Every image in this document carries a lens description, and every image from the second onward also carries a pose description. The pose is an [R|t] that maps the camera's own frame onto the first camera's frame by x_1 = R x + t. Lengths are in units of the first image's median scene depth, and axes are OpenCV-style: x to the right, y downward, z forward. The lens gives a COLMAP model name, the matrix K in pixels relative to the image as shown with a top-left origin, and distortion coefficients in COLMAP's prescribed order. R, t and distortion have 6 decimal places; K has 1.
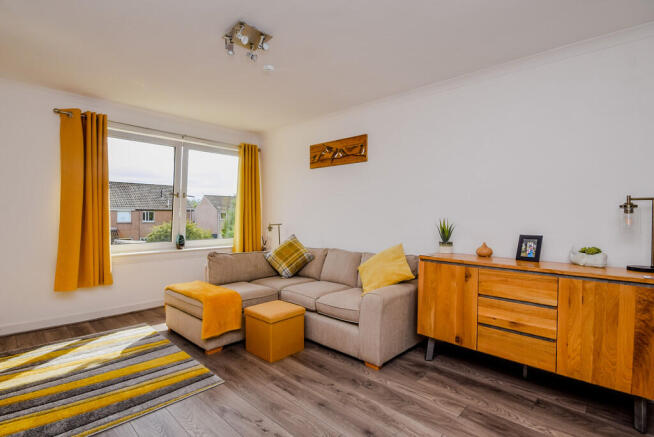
lens RADIAL K [[321.8, 0, 324.6], [0, 321.8, 219.1], [0, 0, 1]] dist [-0.002000, -0.000329]
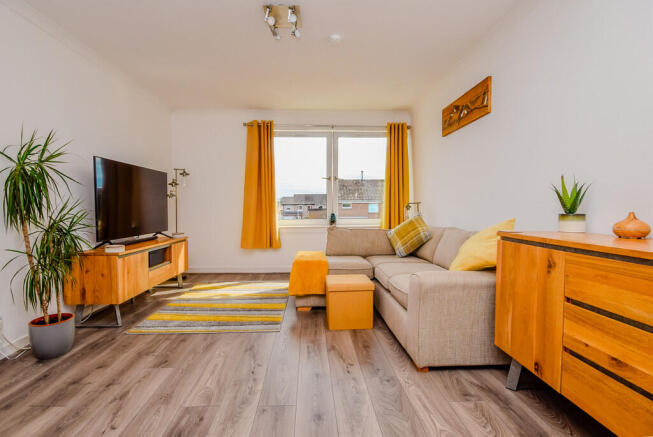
lens RADIAL K [[310.9, 0, 323.0], [0, 310.9, 218.5], [0, 0, 1]] dist [-0.001606, -0.000465]
pose [[0.724953, 0.013282, -0.688670, 0.395937], [0.002209, 0.999764, 0.021607, 0.058678], [0.688794, -0.017185, 0.724753, 0.223772]]
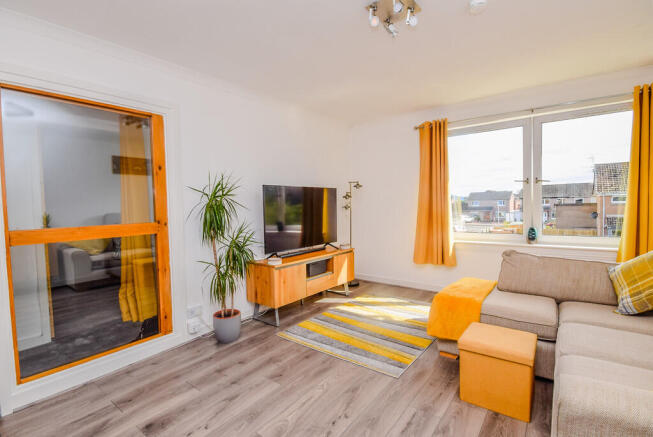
lens RADIAL K [[310.9, 0, 323.0], [0, 310.9, 218.5], [0, 0, 1]] dist [-0.001606, -0.000465]
pose [[0.104402, 0.033703, -0.993964, 0.422077], [0.010717, 0.999329, 0.035011, -0.012072], [0.994477, -0.014308, 0.103971, 0.485087]]
